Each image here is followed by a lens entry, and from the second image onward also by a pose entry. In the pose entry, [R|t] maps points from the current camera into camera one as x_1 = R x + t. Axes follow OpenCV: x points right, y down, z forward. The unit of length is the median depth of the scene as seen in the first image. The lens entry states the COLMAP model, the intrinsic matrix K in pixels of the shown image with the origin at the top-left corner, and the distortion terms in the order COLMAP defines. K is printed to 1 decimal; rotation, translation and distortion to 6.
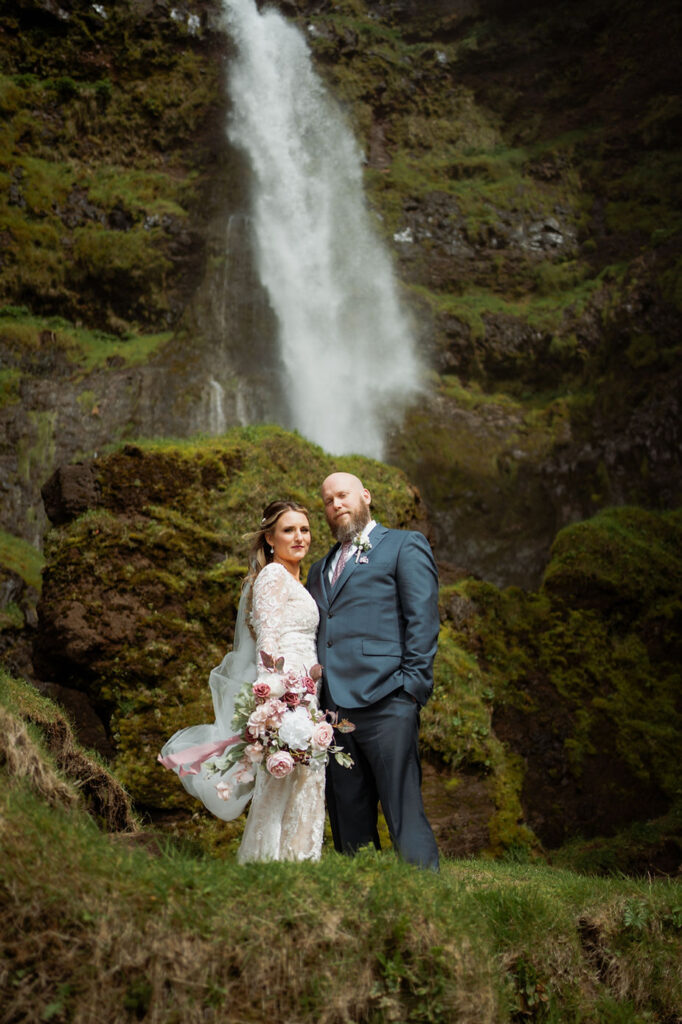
lens RADIAL K [[1020.4, 0, 341.0], [0, 1020.4, 512.0], [0, 0, 1]] dist [-0.040954, 0.165216]
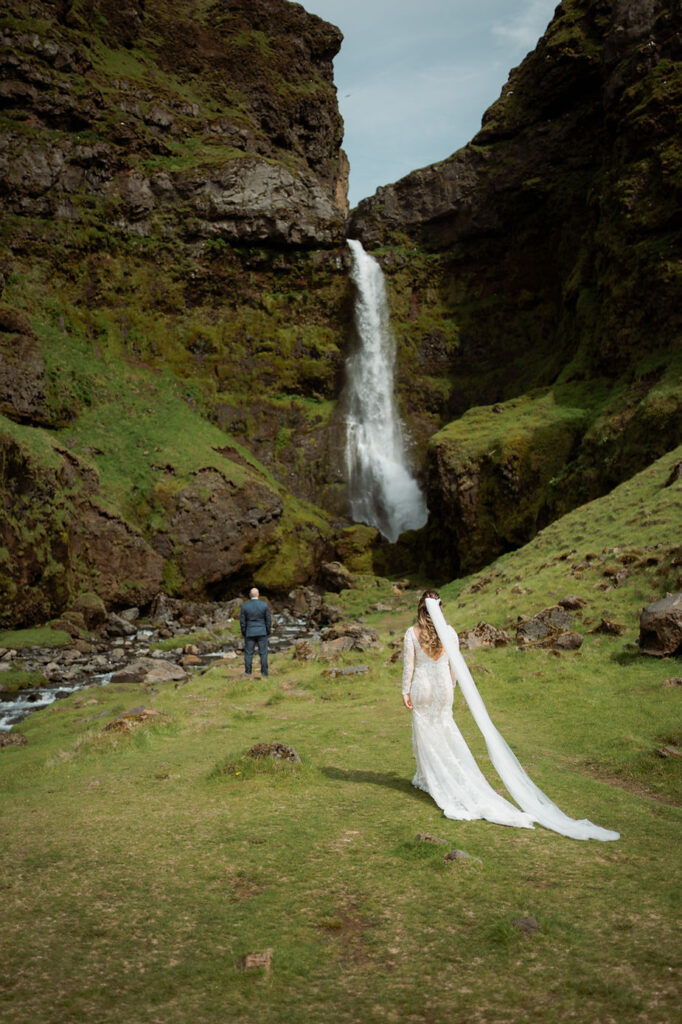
lens RADIAL K [[1020.4, 0, 341.0], [0, 1020.4, 512.0], [0, 0, 1]] dist [-0.040954, 0.165216]
pose [[0.990160, -0.002723, -0.139916, 0.217282], [0.037605, 0.968214, 0.247279, -0.520585], [0.134796, -0.250108, 0.958789, -1.603627]]
